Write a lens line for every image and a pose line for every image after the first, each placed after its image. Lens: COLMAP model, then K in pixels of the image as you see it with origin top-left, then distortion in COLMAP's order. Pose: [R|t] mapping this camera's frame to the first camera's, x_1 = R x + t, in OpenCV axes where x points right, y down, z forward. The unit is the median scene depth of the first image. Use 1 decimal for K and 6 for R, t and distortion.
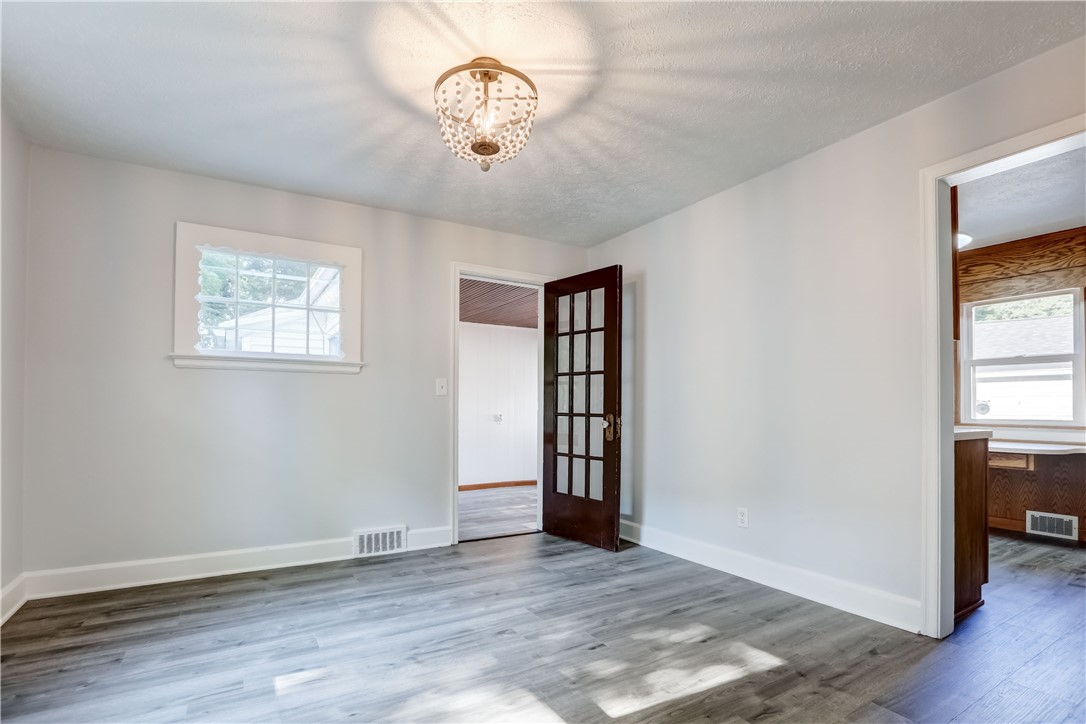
lens RADIAL K [[515.4, 0, 542.7], [0, 515.4, 404.3], [0, 0, 1]] dist [-0.004014, -0.000087]
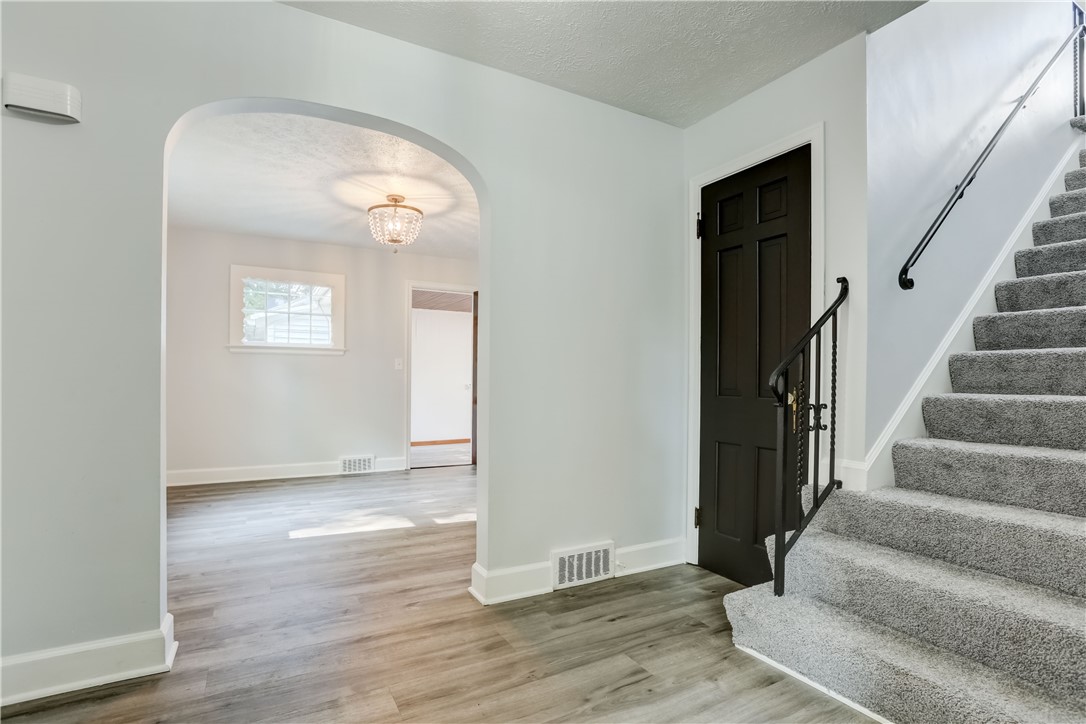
lens RADIAL K [[511.4, 0, 551.2], [0, 511.4, 383.3], [0, 0, 1]] dist [-0.053703, 0.026171]
pose [[0.999903, 0.001282, -0.013842, 0.343390], [-0.001107, 0.999920, 0.012592, 0.003614], [0.013857, -0.012576, 0.999825, -0.606850]]
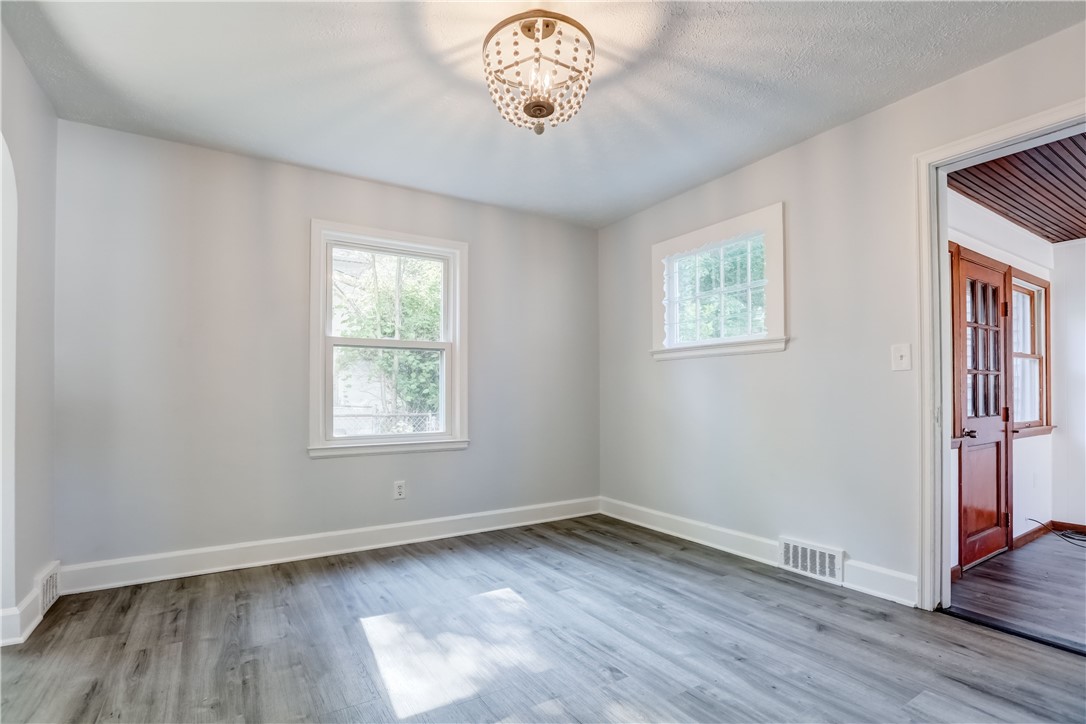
lens RADIAL K [[521.2, 0, 536.3], [0, 521.2, 389.7], [0, 0, 1]] dist [-0.044565, 0.019533]
pose [[0.021214, -0.019690, -0.999581, 0.561800], [0.009994, 0.999760, -0.019482, 0.020847], [0.999725, -0.009577, 0.021405, 0.680532]]
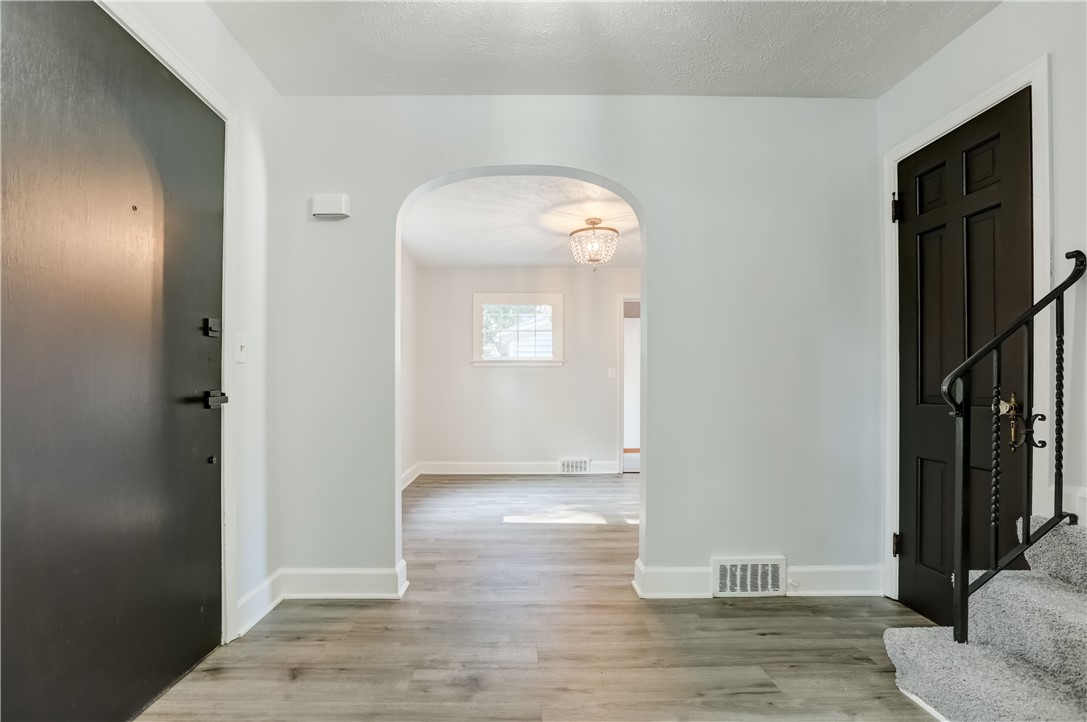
lens RADIAL K [[521.7, 0, 536.8], [0, 521.7, 388.7], [0, 0, 1]] dist [-0.044565, 0.019533]
pose [[0.873673, -0.005675, -0.486480, 0.488879], [0.009275, 0.999945, 0.004992, 0.004377], [0.486425, -0.008874, 0.873677, -0.655470]]
